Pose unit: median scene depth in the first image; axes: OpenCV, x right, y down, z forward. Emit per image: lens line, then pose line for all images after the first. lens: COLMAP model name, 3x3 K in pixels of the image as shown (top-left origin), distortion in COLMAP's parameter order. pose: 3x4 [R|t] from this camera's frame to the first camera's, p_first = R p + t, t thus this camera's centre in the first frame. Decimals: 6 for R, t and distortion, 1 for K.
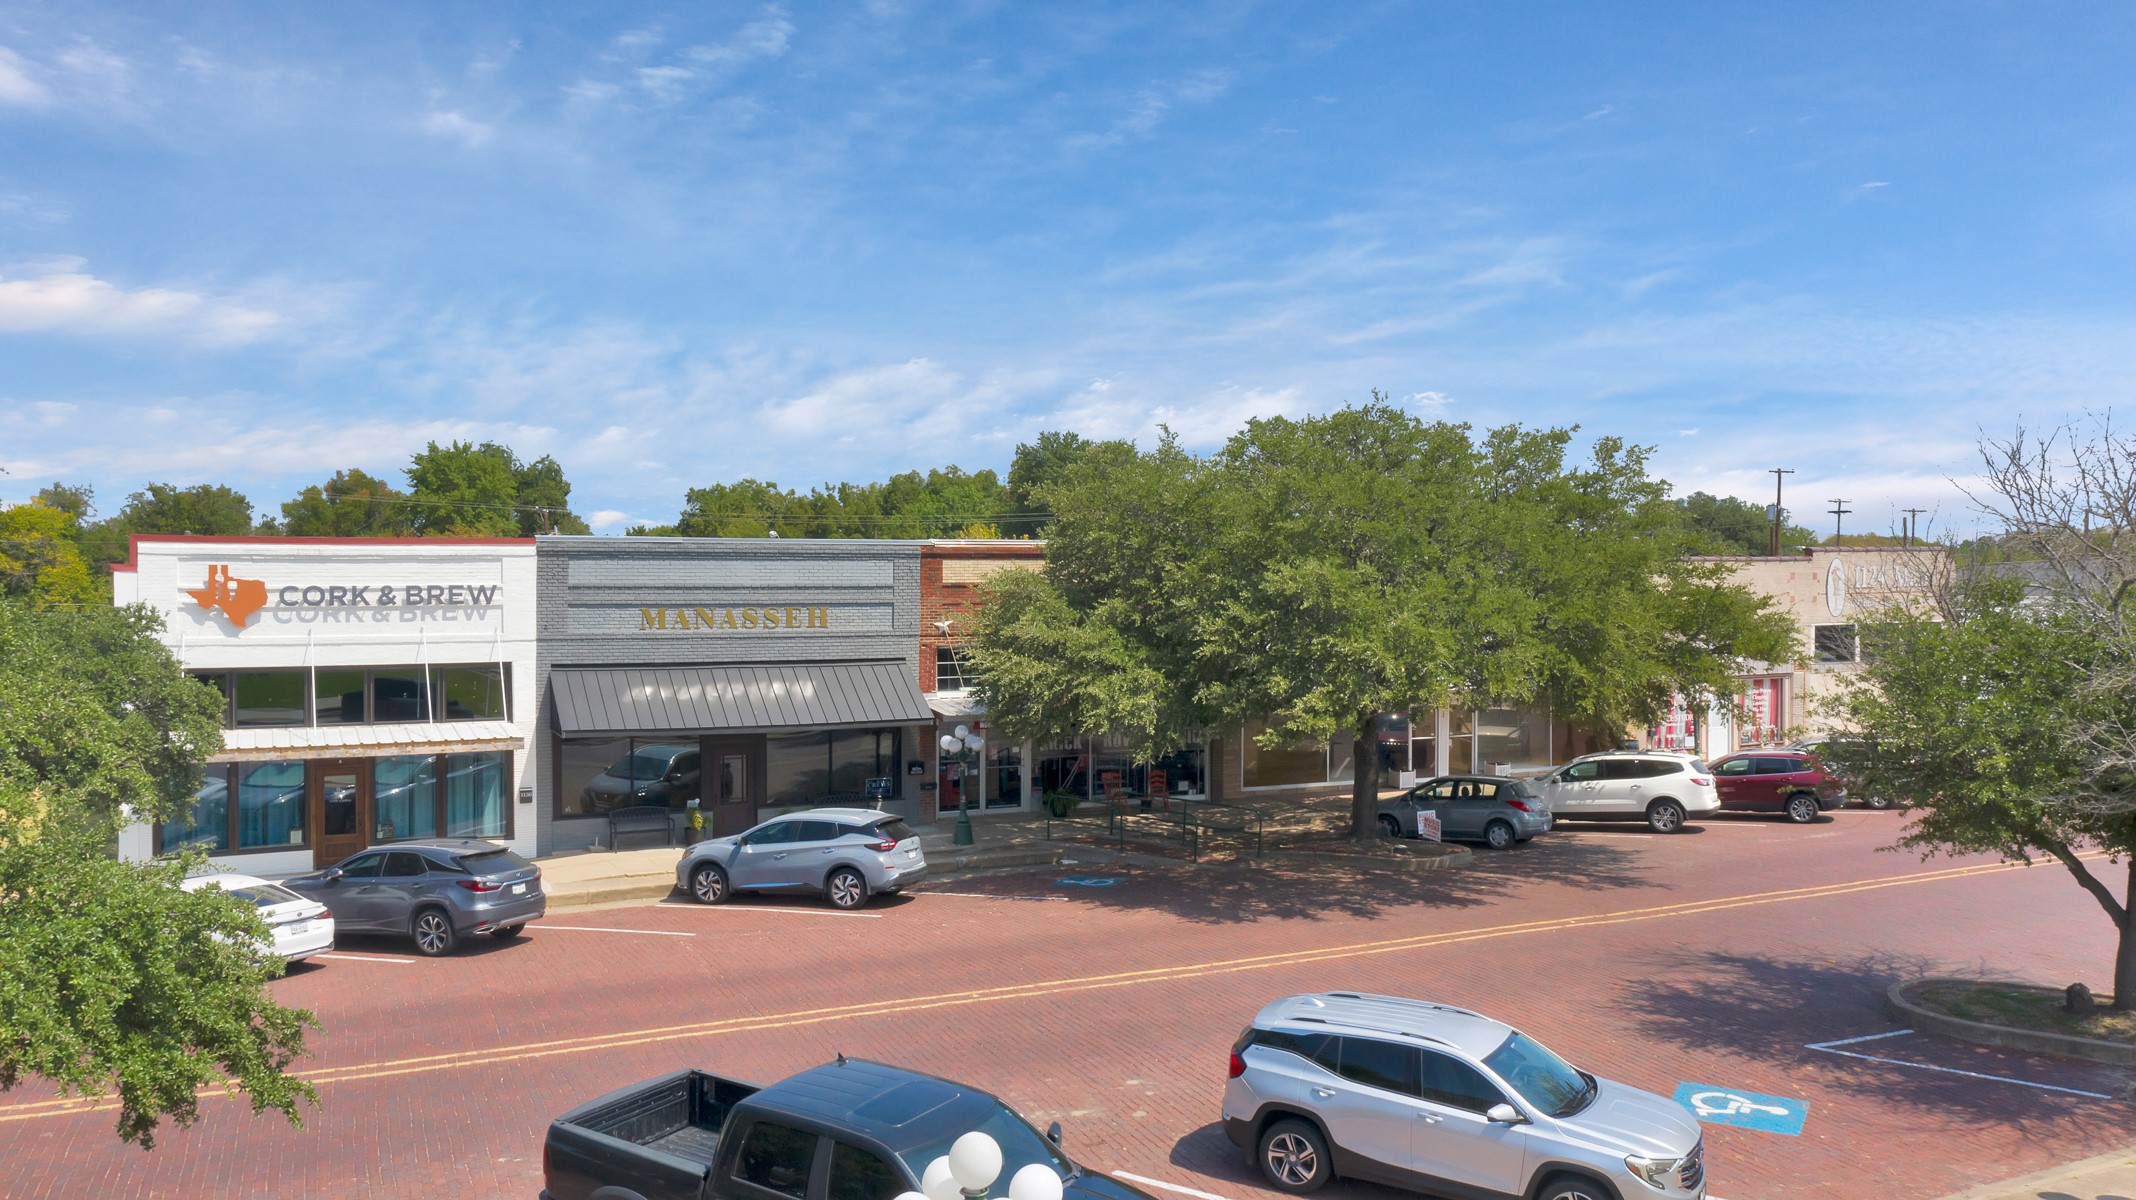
lens RADIAL K [[1745.1, 0, 1068.8], [0, 1745.1, 602.9], [0, 0, 1]] dist [-0.005273, 0.001198]
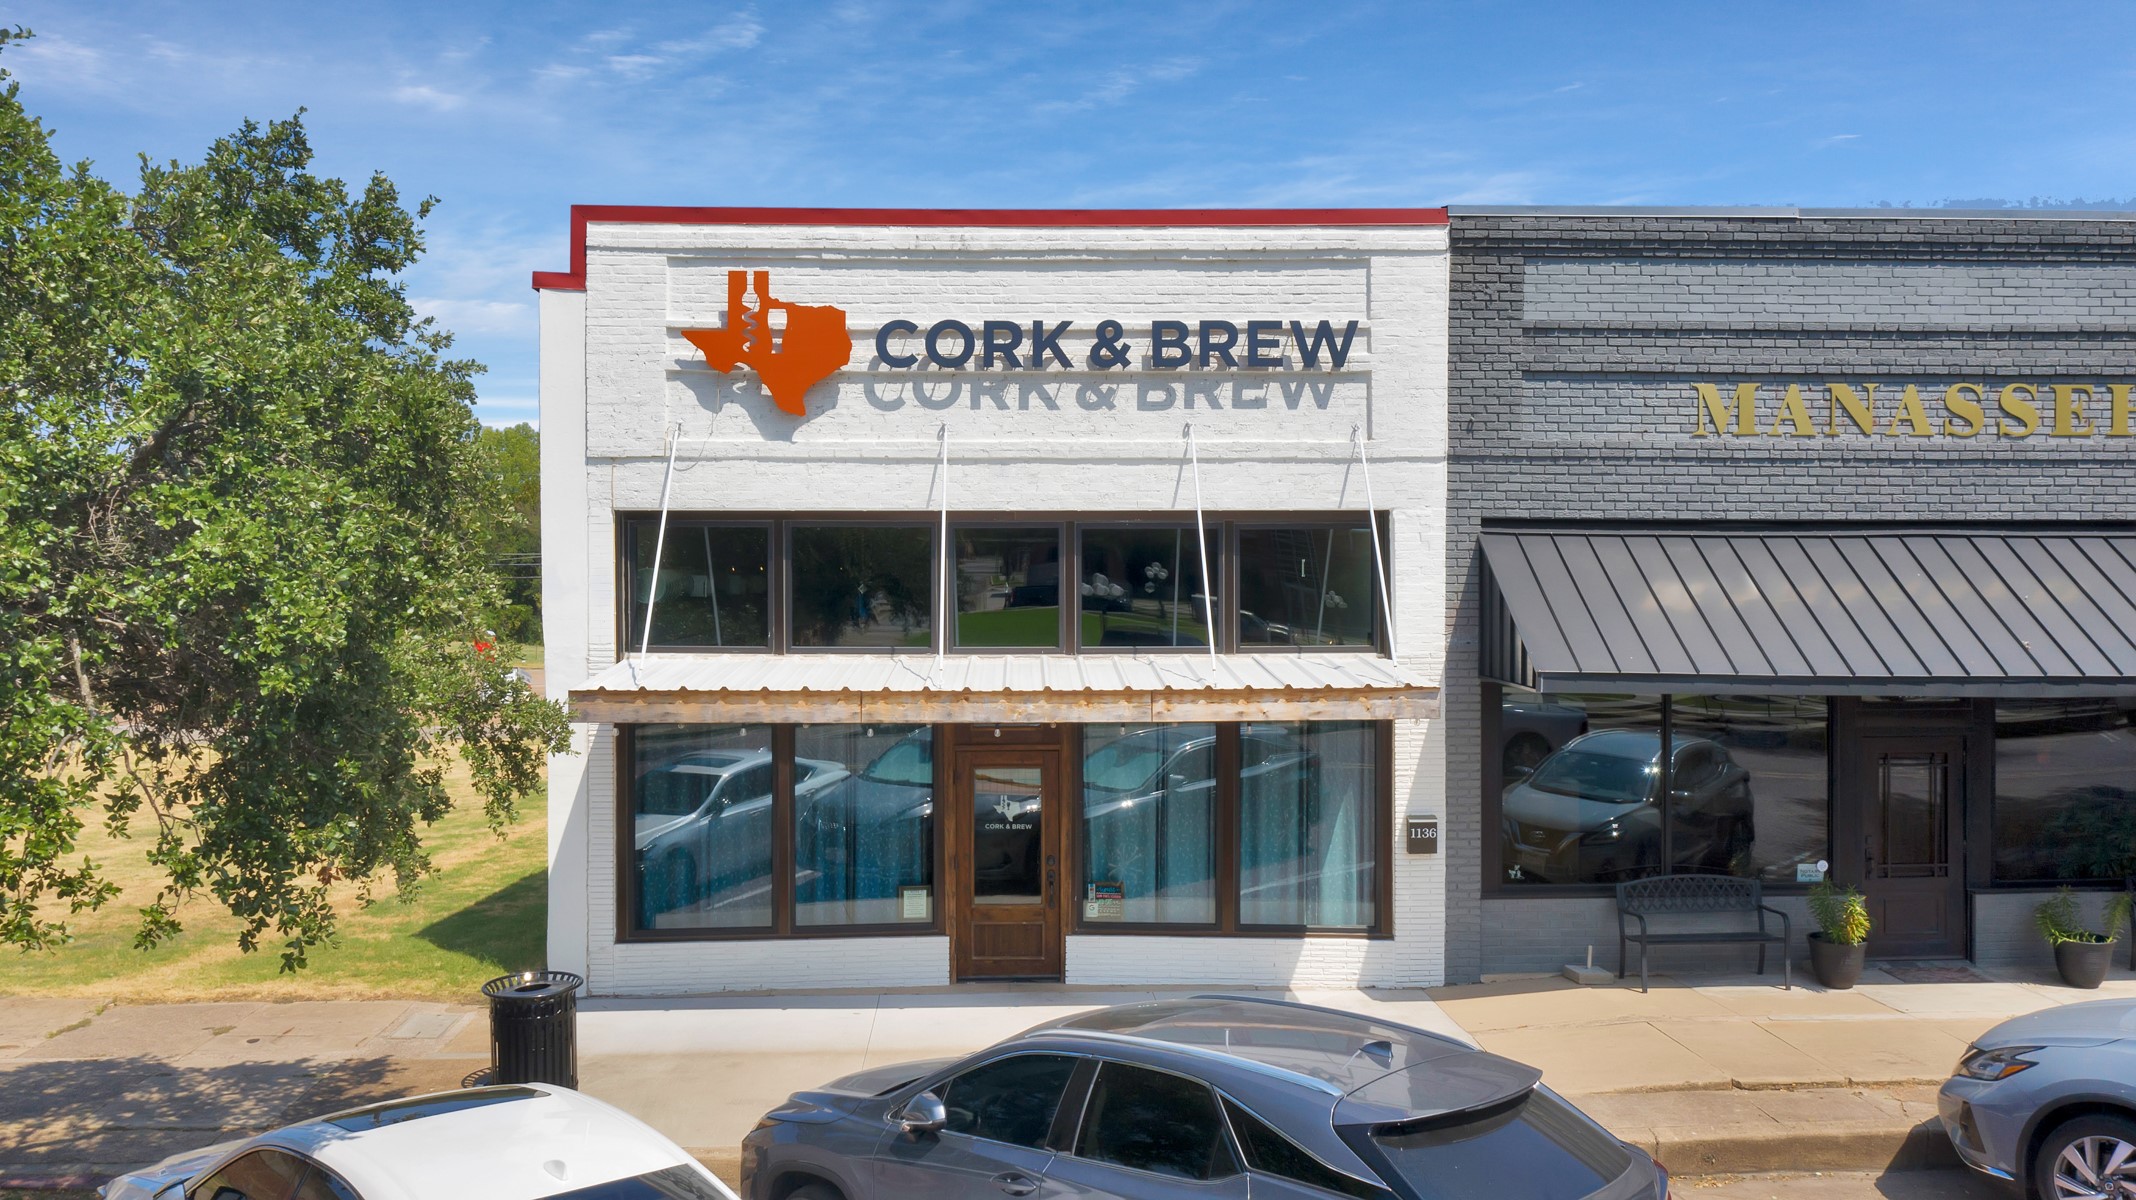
lens RADIAL K [[1745.1, 0, 1069.0], [0, 1745.1, 600.9], [0, 0, 1]] dist [-0.005273, 0.001198]
pose [[0.919998, 0.002344, -0.391915, -0.232171], [-0.004292, 0.999982, -0.004094, 0.058864], [0.391899, 0.005449, 0.919992, 0.602094]]
